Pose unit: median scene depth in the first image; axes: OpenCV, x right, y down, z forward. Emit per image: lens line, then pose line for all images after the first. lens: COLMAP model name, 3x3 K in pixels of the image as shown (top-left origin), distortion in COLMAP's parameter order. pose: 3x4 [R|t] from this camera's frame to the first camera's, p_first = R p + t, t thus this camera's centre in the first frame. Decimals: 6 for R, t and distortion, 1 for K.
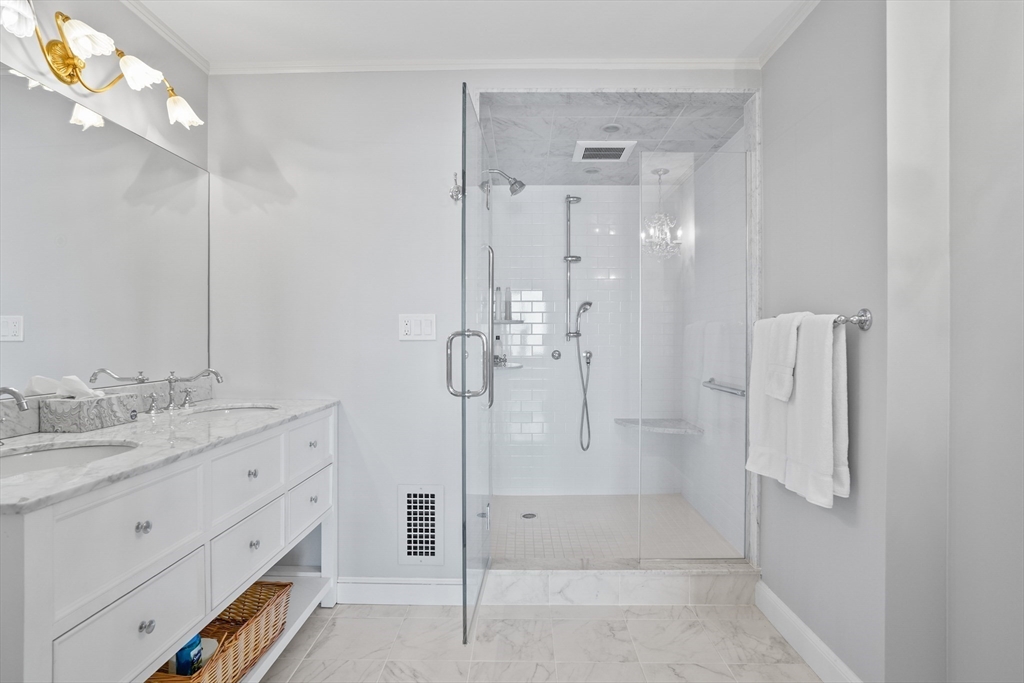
lens RADIAL K [[560.5, 0, 511.9], [0, 560.5, 339.5], [0, 0, 1]] dist [-0.018857, 0.005856]
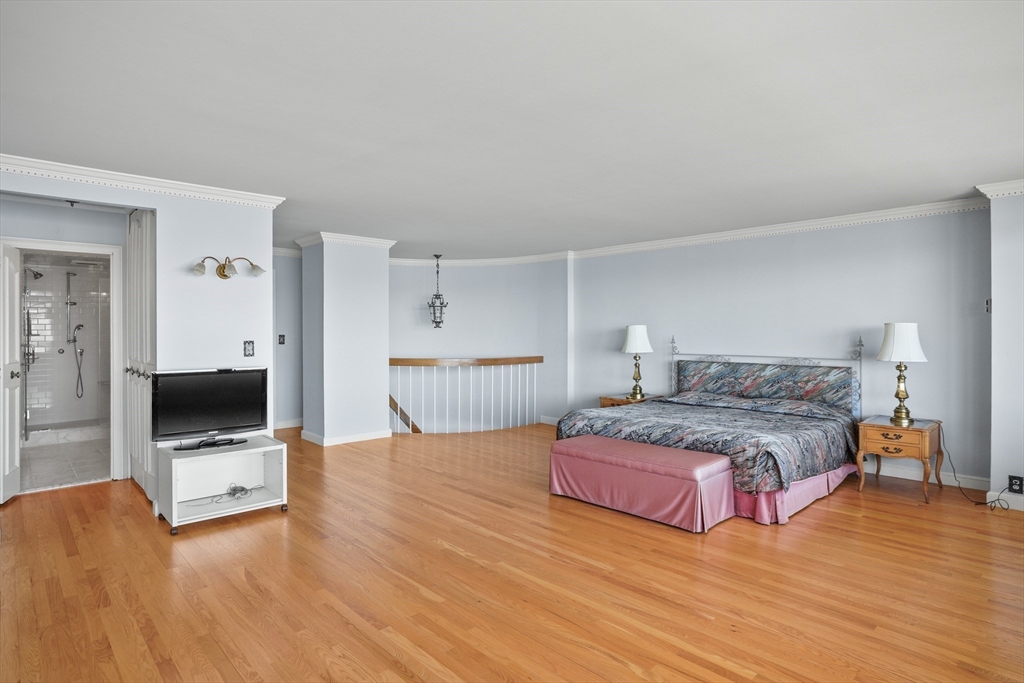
lens RADIAL K [[560.5, 0, 504.9], [0, 560.5, 323.6], [0, 0, 1]] dist [-0.018857, 0.005856]
pose [[0.727543, -0.005656, 0.686039, -0.124125], [0.006065, 0.999980, 0.001813, -0.064827], [-0.686035, 0.002842, 0.727563, -1.489003]]
